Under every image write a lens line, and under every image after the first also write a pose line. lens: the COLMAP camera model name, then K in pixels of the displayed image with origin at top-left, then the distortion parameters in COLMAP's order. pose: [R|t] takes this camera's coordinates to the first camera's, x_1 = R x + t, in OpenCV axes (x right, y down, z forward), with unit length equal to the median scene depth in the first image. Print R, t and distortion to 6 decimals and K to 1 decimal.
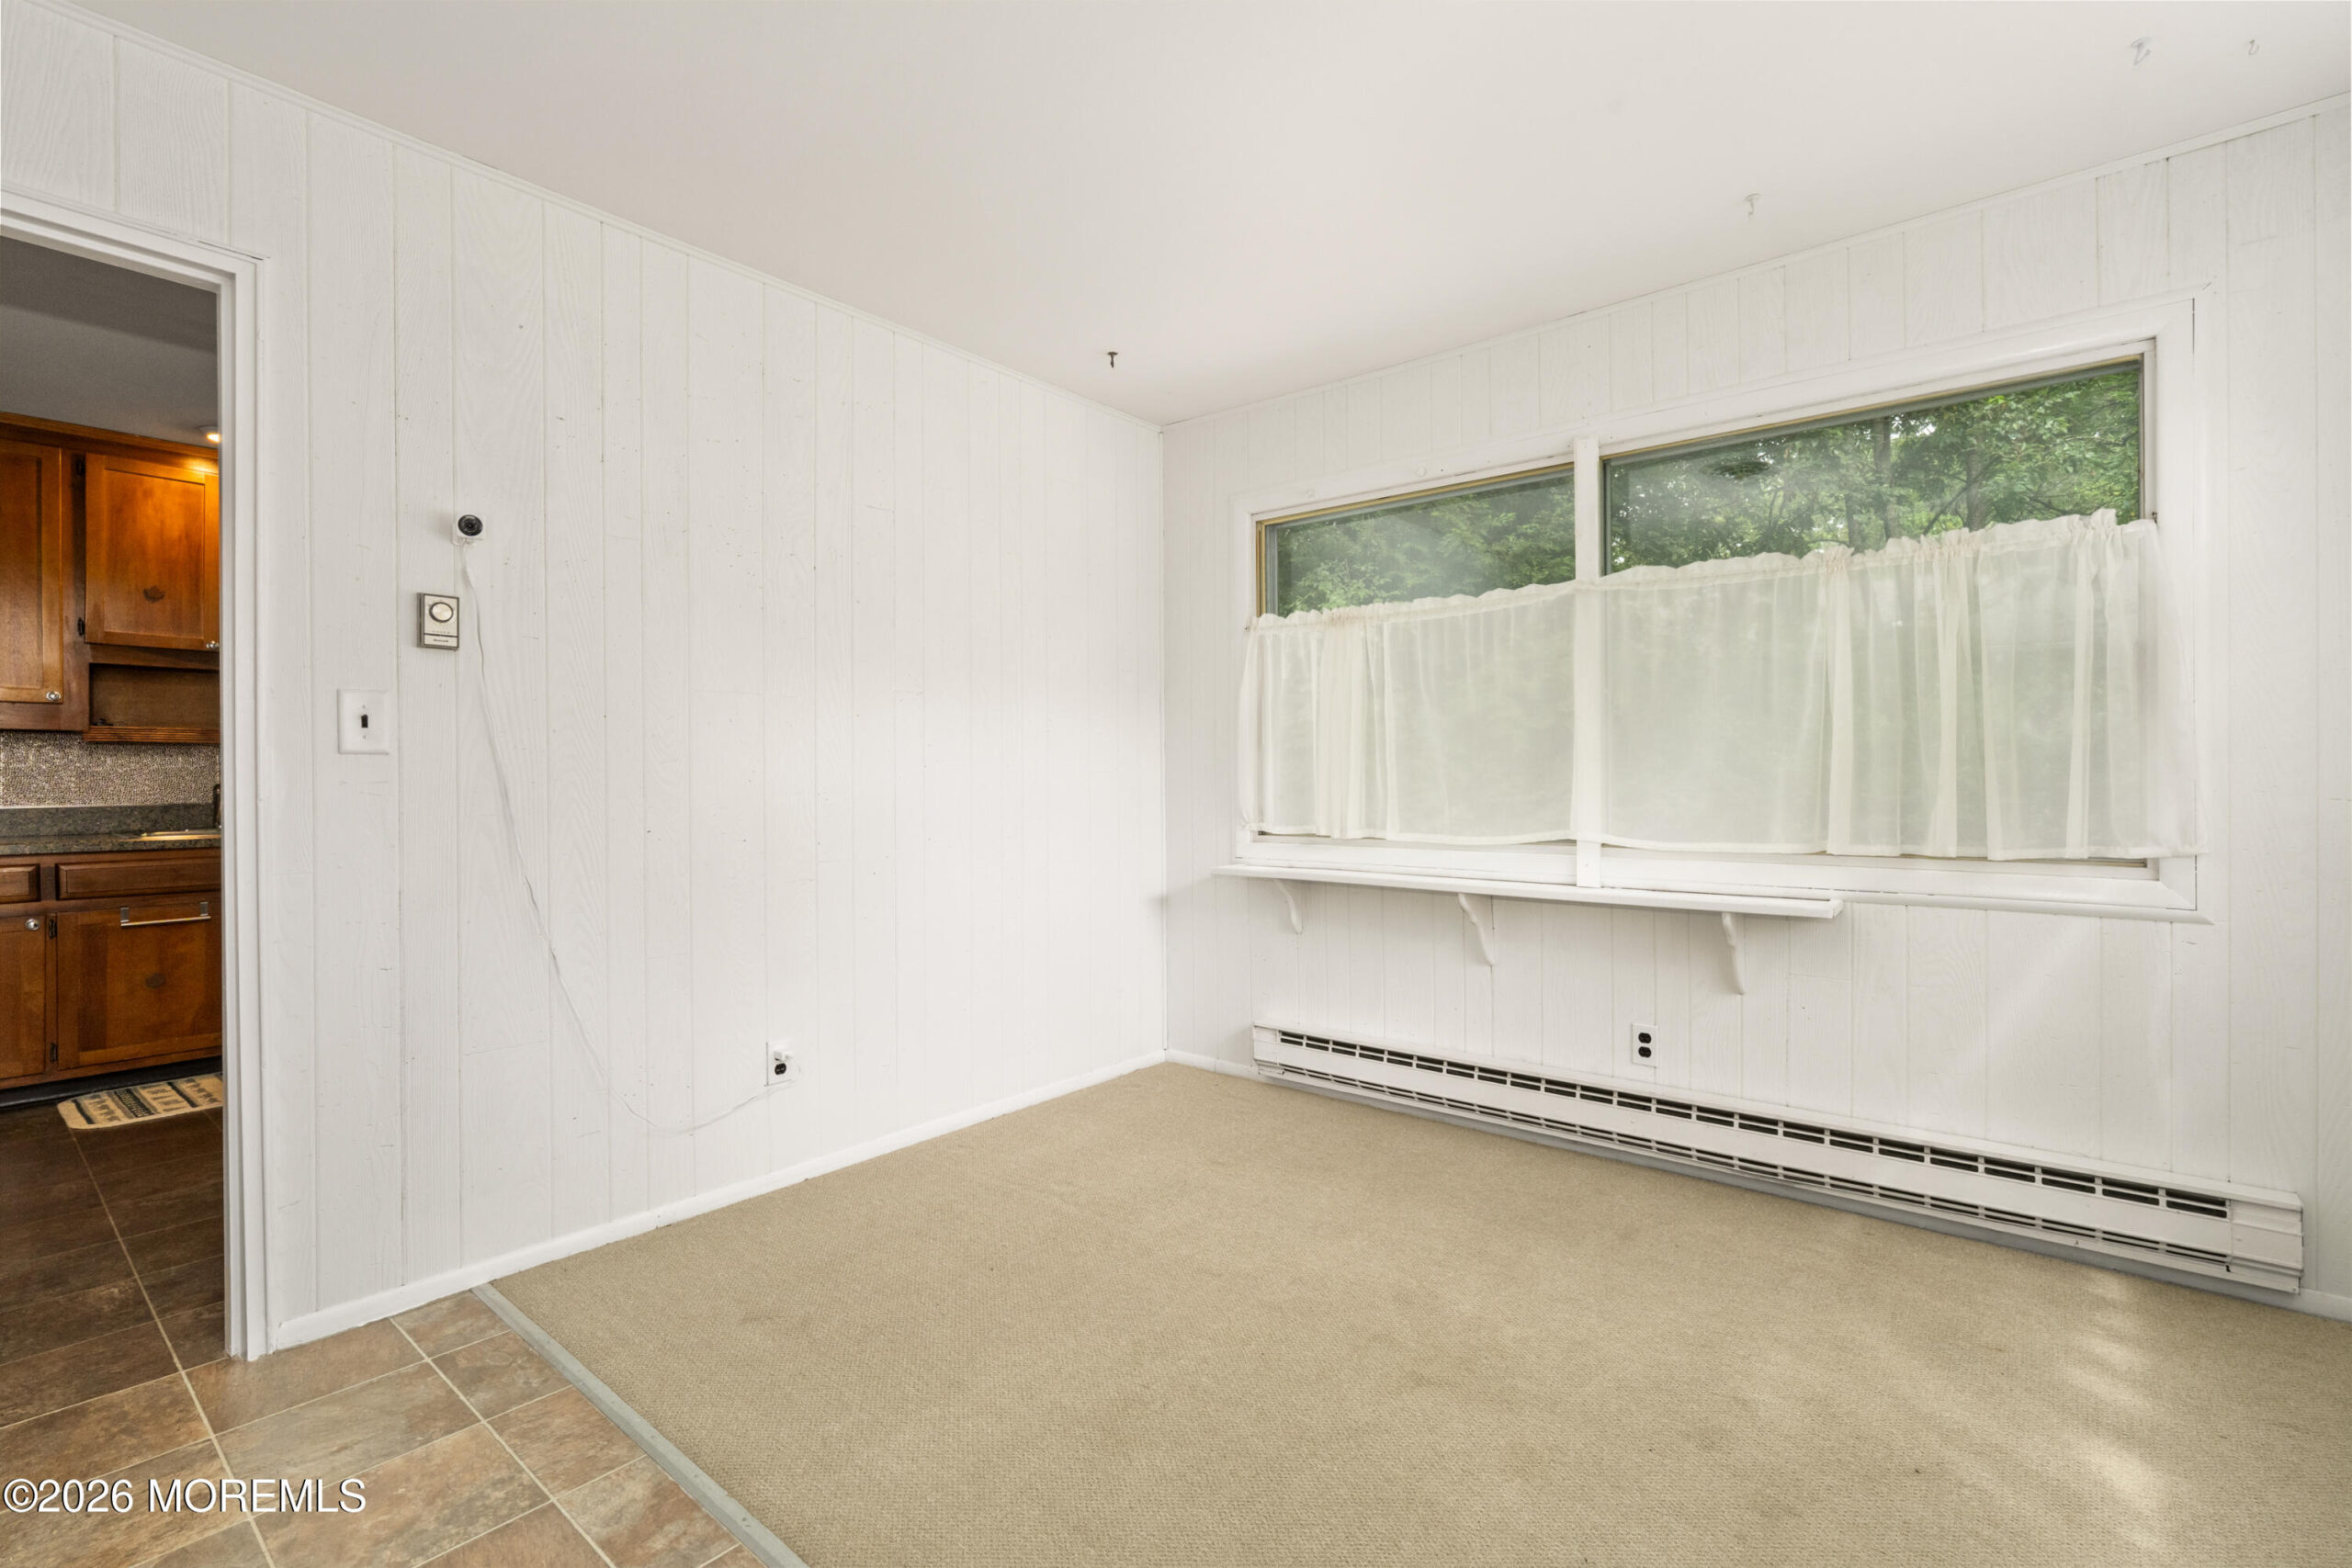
lens RADIAL K [[1069.0, 0, 1179.3], [0, 1069.0, 781.1], [0, 0, 1]] dist [-0.005790, 0.001698]
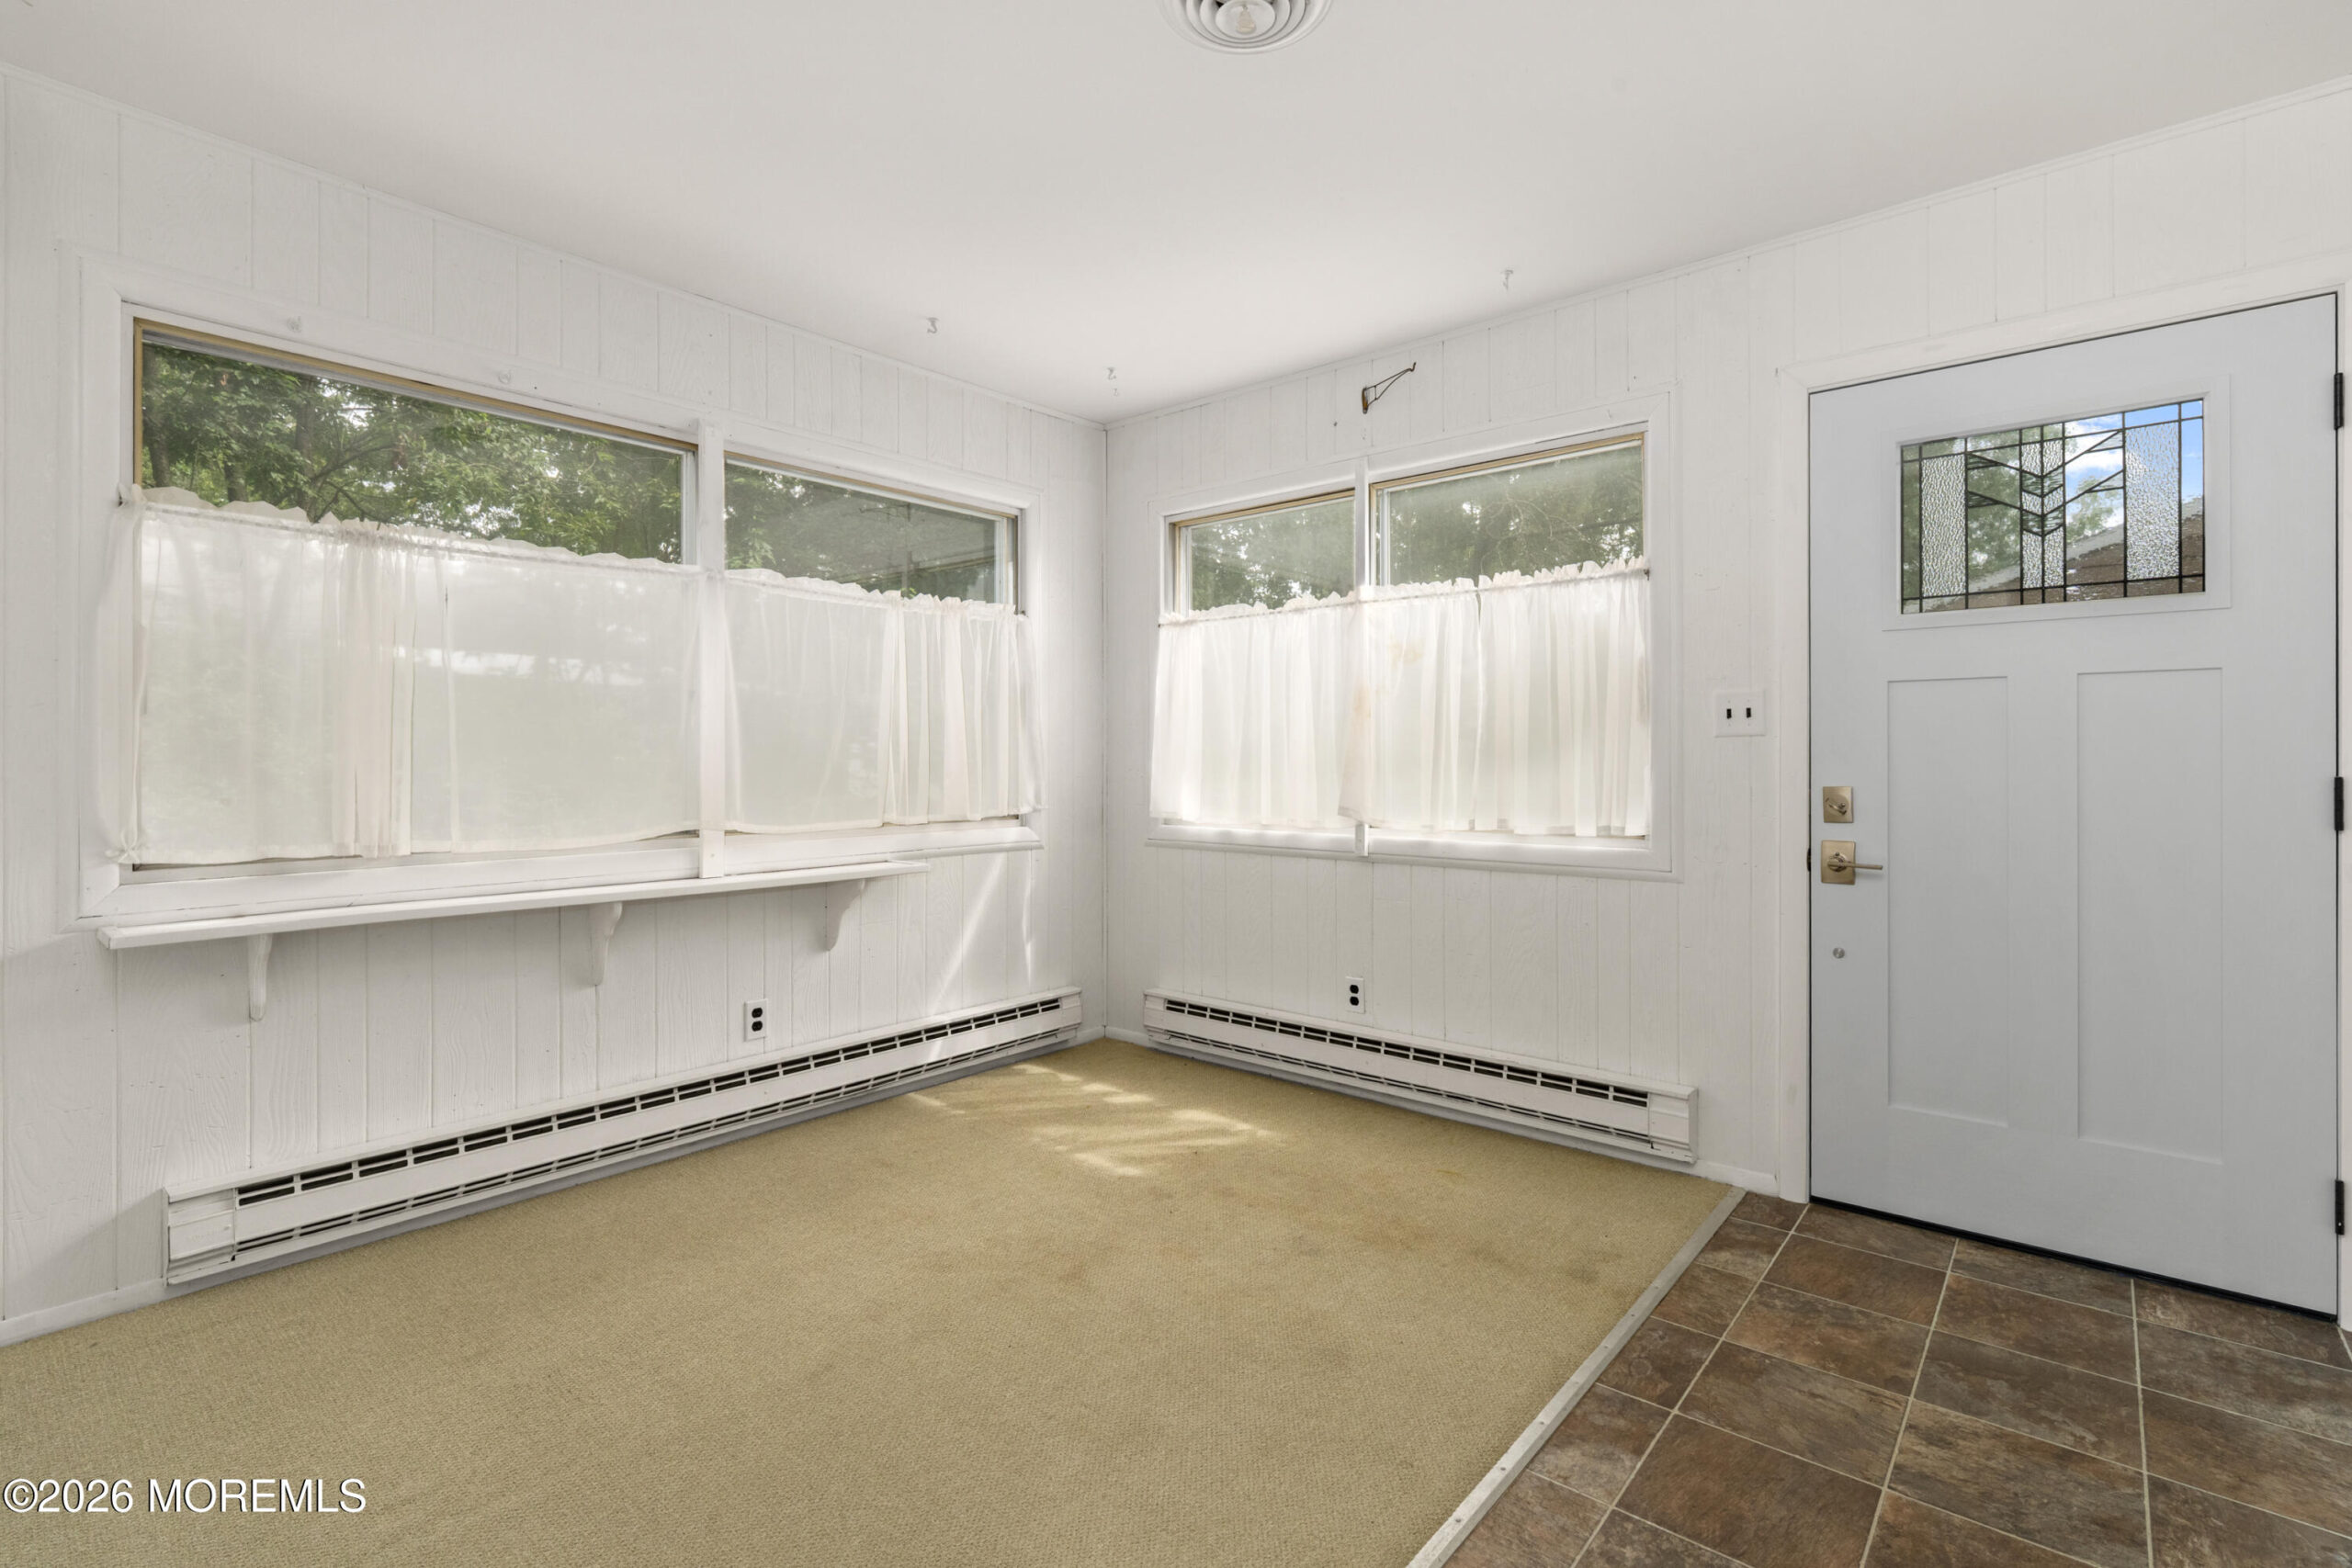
lens RADIAL K [[1069.0, 0, 1200.2], [0, 1069.0, 763.8], [0, 0, 1]] dist [-0.005790, 0.001698]
pose [[0.001826, 0.002392, 0.999995, -0.734254], [0.008421, 0.999962, -0.002407, -0.000485], [-0.999963, 0.008425, 0.001806, 0.655594]]
